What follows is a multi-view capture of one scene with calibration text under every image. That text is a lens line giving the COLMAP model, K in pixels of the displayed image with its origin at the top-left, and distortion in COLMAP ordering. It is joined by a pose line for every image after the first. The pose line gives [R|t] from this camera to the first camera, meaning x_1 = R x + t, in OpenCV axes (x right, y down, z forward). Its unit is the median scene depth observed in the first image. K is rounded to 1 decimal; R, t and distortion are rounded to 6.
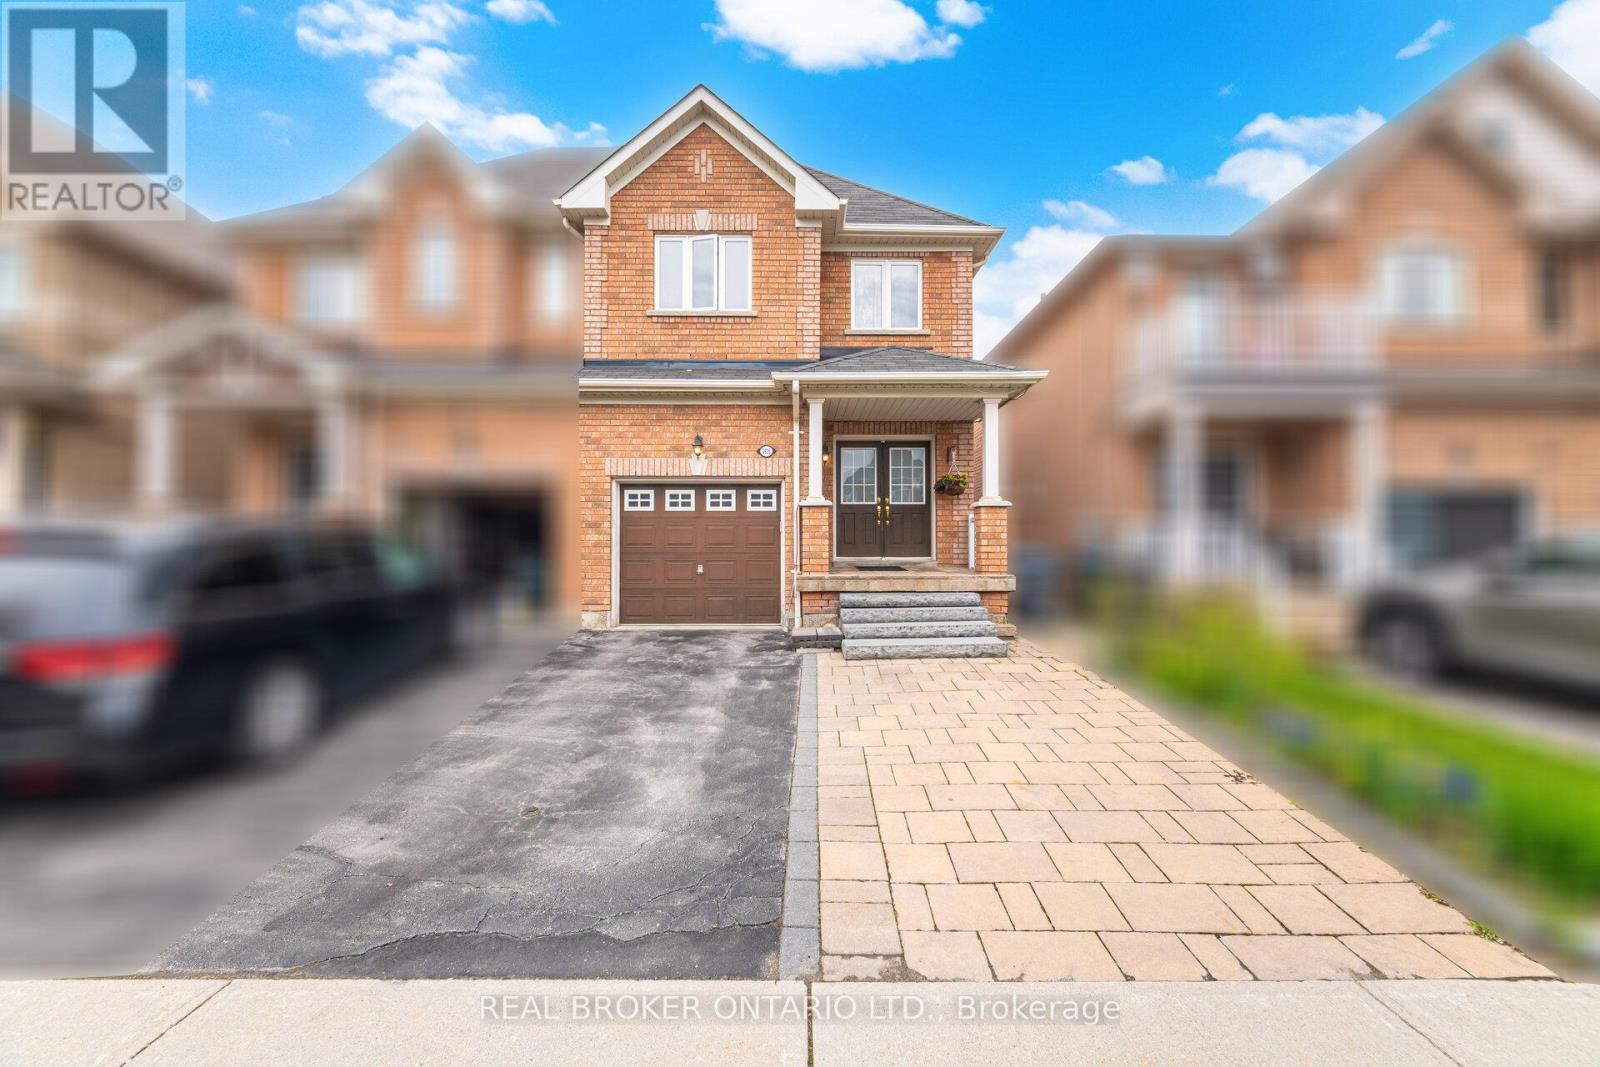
lens RADIAL K [[646.1, 0, 808.7], [0, 646.1, 532.2], [0, 0, 1]] dist [-0.002186, -0.000513]
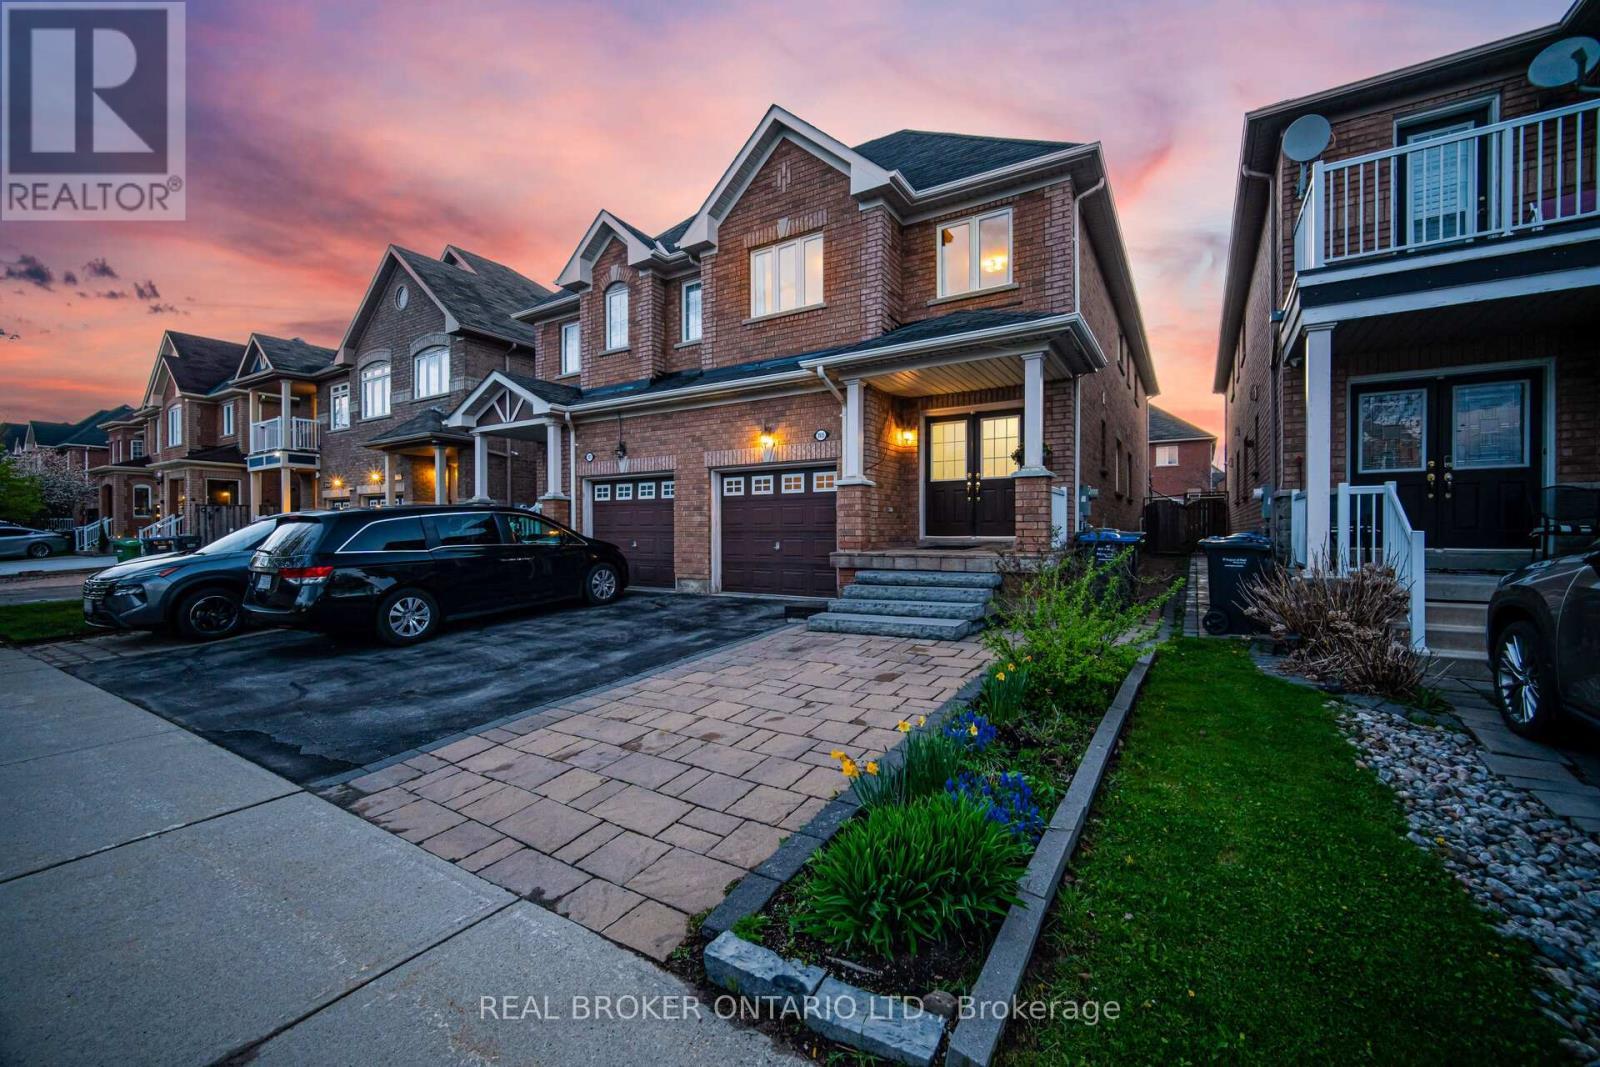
lens RADIAL K [[646.1, 0, 809.7], [0, 646.1, 535.9], [0, 0, 1]] dist [-0.002186, -0.000513]
pose [[0.842763, 0.000334, -0.538284, 0.481045], [0.015644, 0.999562, 0.025113, 0.012790], [0.538057, -0.029586, 0.842389, 0.088770]]
